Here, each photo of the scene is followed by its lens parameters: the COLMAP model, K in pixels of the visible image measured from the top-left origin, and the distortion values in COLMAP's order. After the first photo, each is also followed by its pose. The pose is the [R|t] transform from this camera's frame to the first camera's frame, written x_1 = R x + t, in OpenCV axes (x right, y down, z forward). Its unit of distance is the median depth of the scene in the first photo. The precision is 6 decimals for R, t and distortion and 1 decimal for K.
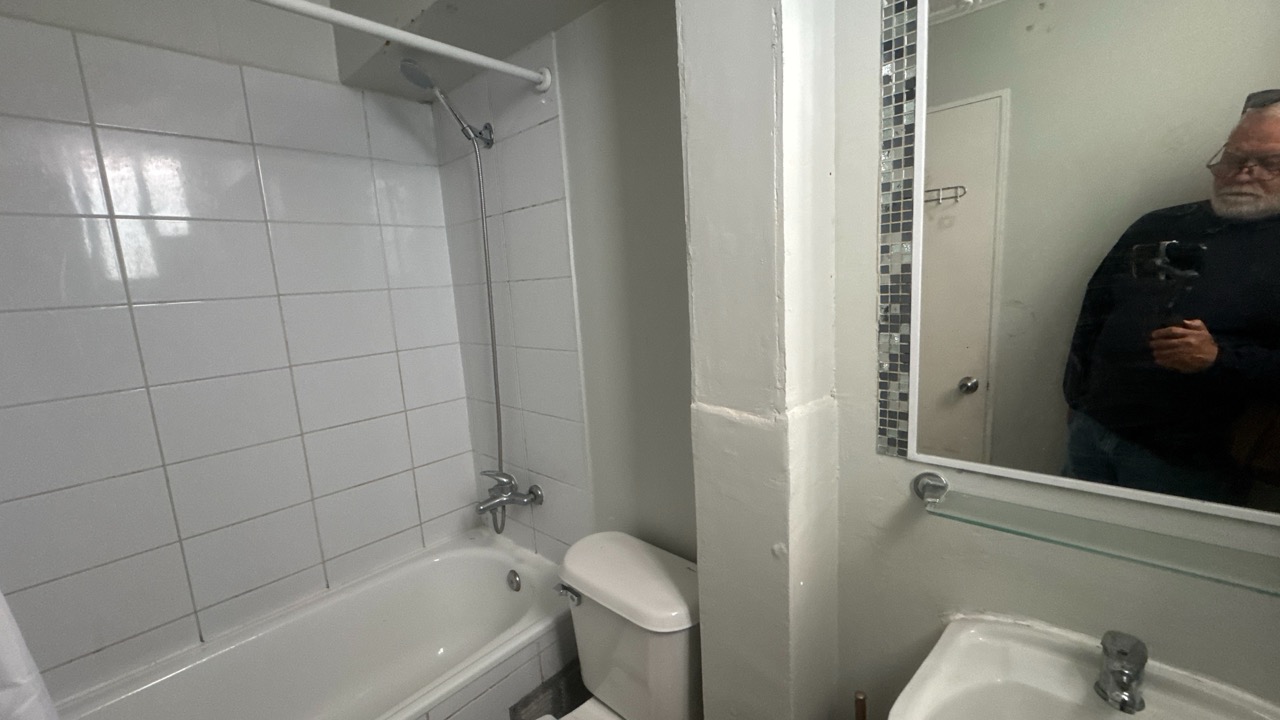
lens RADIAL K [[511.0, 0, 640.0], [0, 511.0, 359.8], [0, 0, 1]] dist [-0.002241, -0.000026]
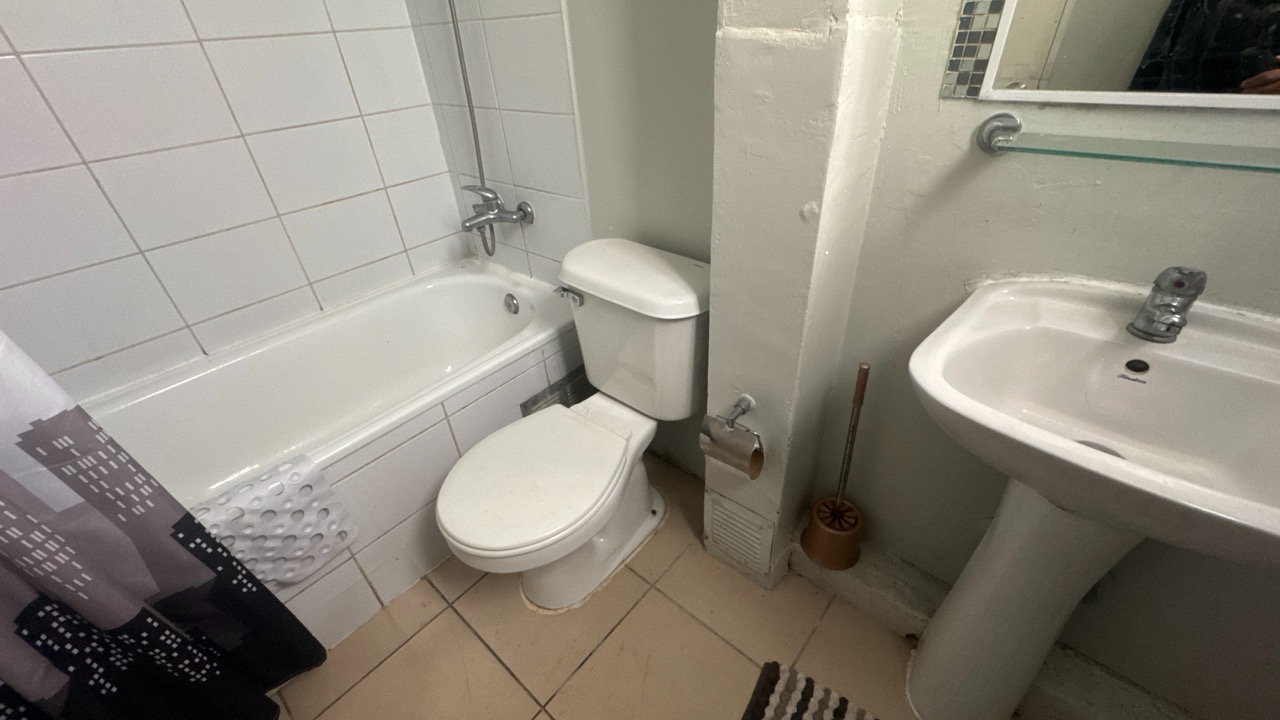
lens RADIAL K [[511.0, 0, 640.8], [0, 511.0, 359.4], [0, 0, 1]] dist [-0.002241, -0.000026]
pose [[0.999599, -0.014138, 0.024537, -0.043961], [0.002549, 0.907863, 0.419259, 0.229158], [-0.028204, -0.419028, 0.907535, 0.095544]]
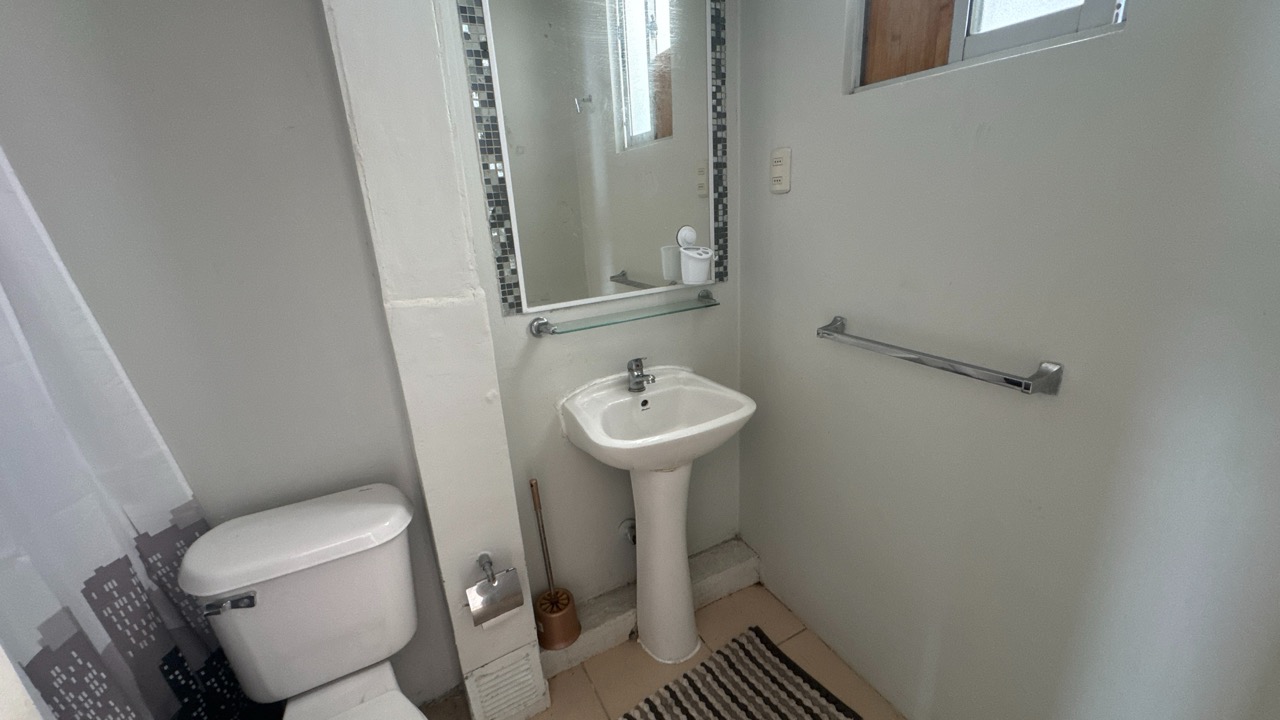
lens RADIAL K [[511.0, 0, 636.4], [0, 511.0, 362.1], [0, 0, 1]] dist [-0.002241, -0.000026]
pose [[0.335135, -0.255839, 0.906770, -0.762339], [0.187661, 0.961268, 0.201858, 0.090917], [-0.923292, 0.102516, 0.370165, 0.151995]]
